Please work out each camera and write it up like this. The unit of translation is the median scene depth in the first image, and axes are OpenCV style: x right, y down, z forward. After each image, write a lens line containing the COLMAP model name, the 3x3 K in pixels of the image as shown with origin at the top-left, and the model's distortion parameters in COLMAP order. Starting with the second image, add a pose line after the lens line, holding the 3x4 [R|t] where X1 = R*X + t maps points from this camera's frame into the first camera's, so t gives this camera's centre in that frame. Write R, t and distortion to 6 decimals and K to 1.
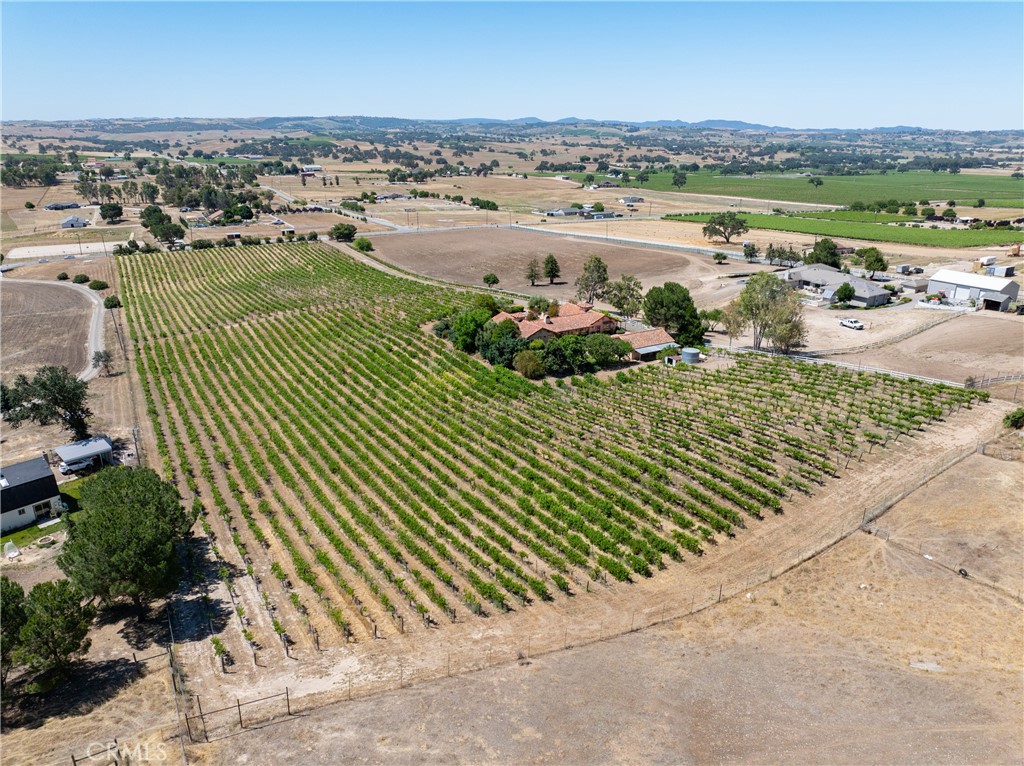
lens RADIAL K [[715.0, 0, 513.0], [0, 715.0, 388.2], [0, 0, 1]] dist [-0.054496, 0.026930]
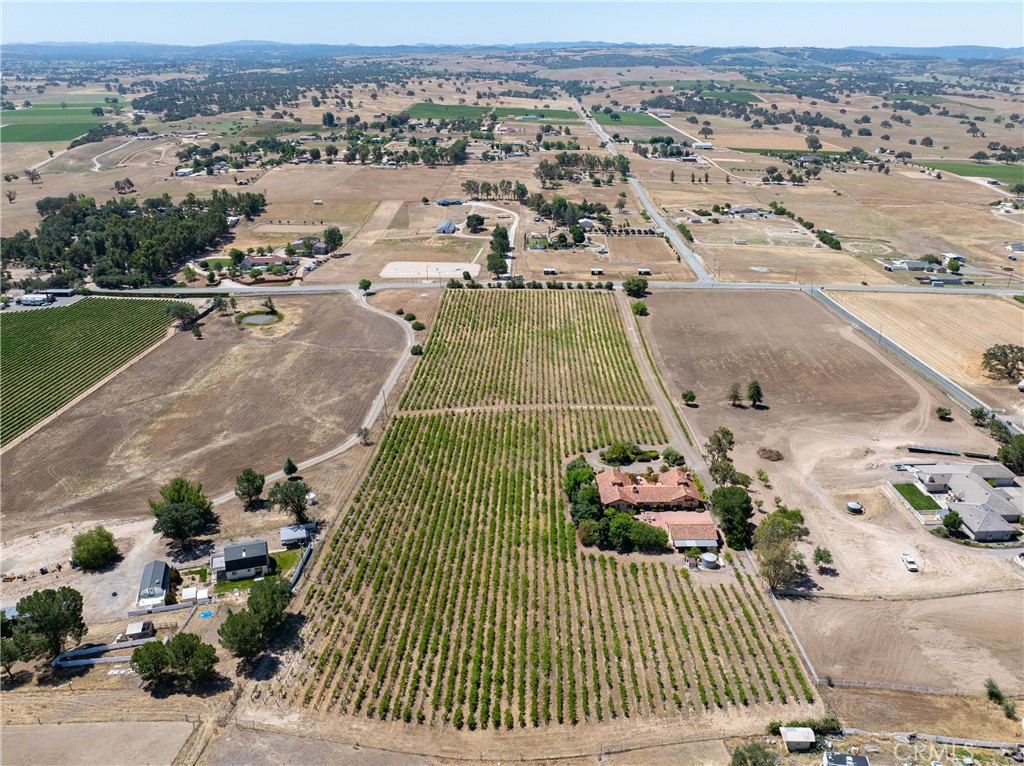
lens RADIAL K [[781.4, 0, 512.7], [0, 781.4, 378.2], [0, 0, 1]] dist [-0.038696, -0.005655]
pose [[0.853693, 0.196997, -0.482079, 0.129796], [-0.175180, 0.980377, 0.090403, -0.099341], [0.490429, 0.007275, 0.871451, -0.082768]]
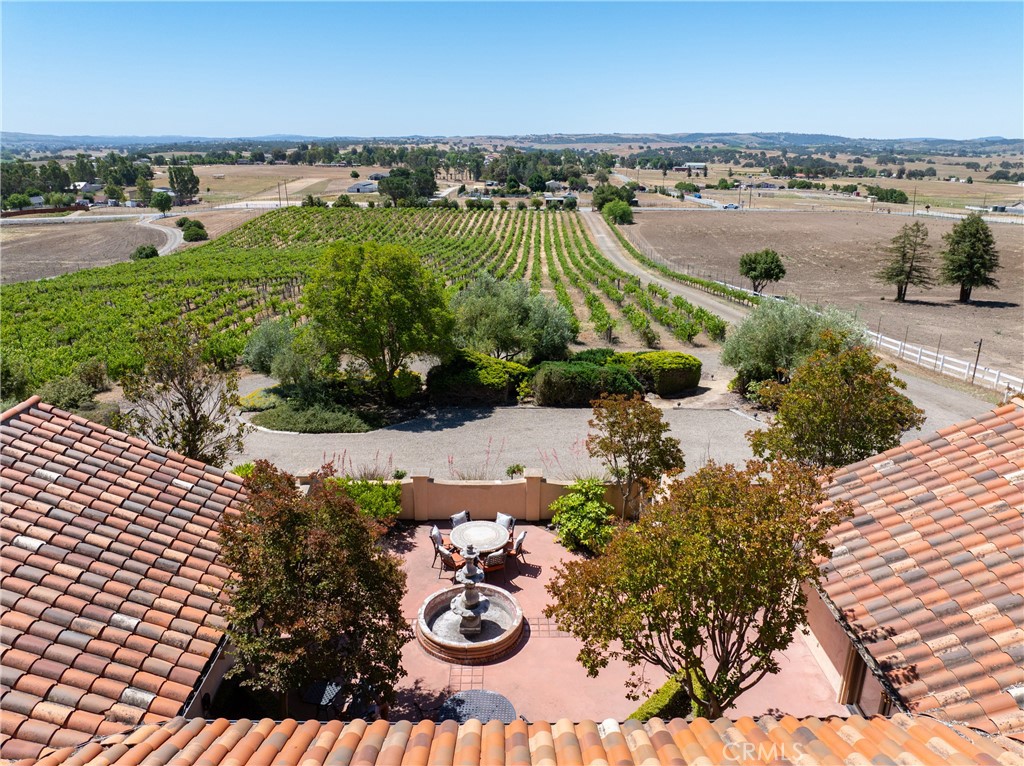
lens RADIAL K [[715.0, 0, 510.9], [0, 715.0, 383.8], [0, 0, 1]] dist [-0.054496, 0.026930]
pose [[0.849875, 0.162244, -0.501387, 0.019414], [-0.177035, 0.984034, 0.018342, -0.033038], [0.496358, 0.073175, 0.865029, 0.263414]]
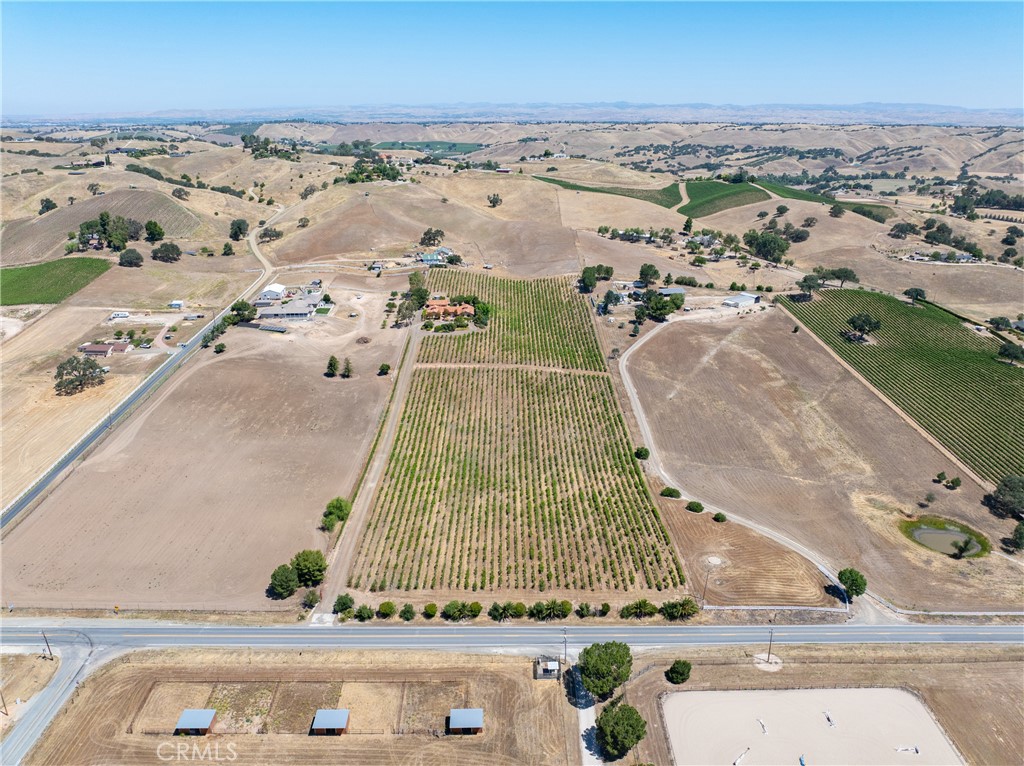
lens RADIAL K [[715.0, 0, 510.7], [0, 715.0, 385.9], [0, 0, 1]] dist [-0.054496, 0.026930]
pose [[-0.872687, -0.193200, 0.448432, -0.372154], [0.148866, 0.769393, 0.621187, -0.402915], [-0.465034, 0.608858, -0.642678, 0.751253]]
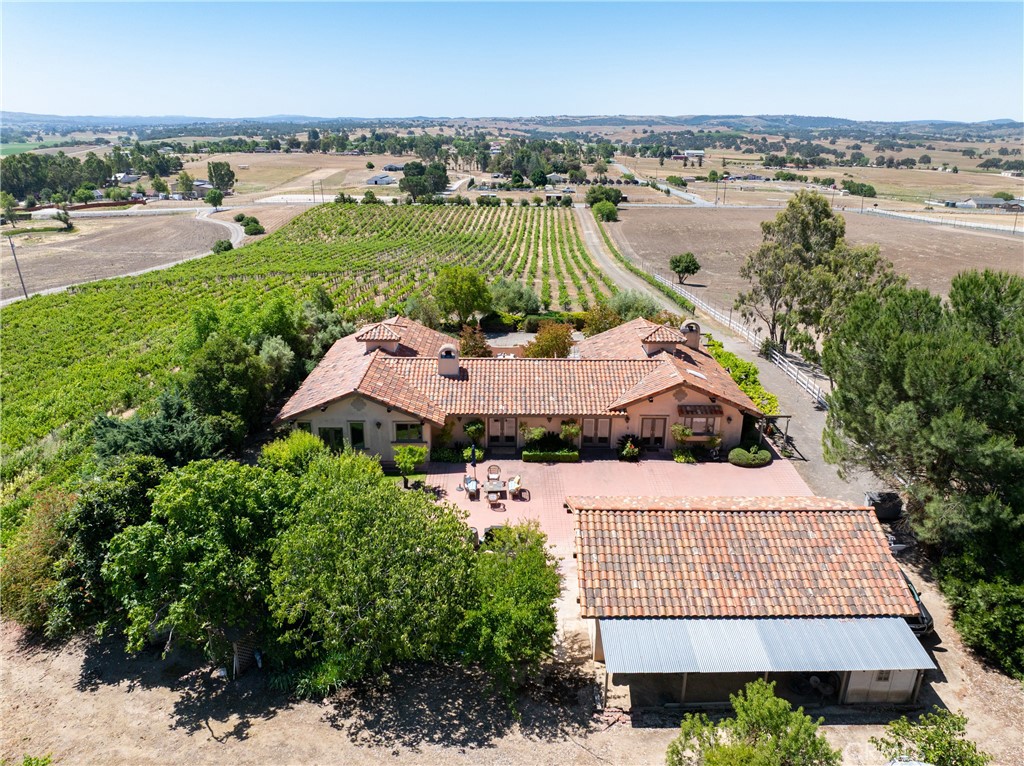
lens RADIAL K [[715.0, 0, 511.1], [0, 715.0, 381.3], [0, 0, 1]] dist [-0.054496, 0.026930]
pose [[0.846591, 0.176515, -0.502121, 0.055420], [-0.181274, 0.982627, 0.039799, -0.027498], [0.500423, 0.057328, 0.863881, 0.203766]]
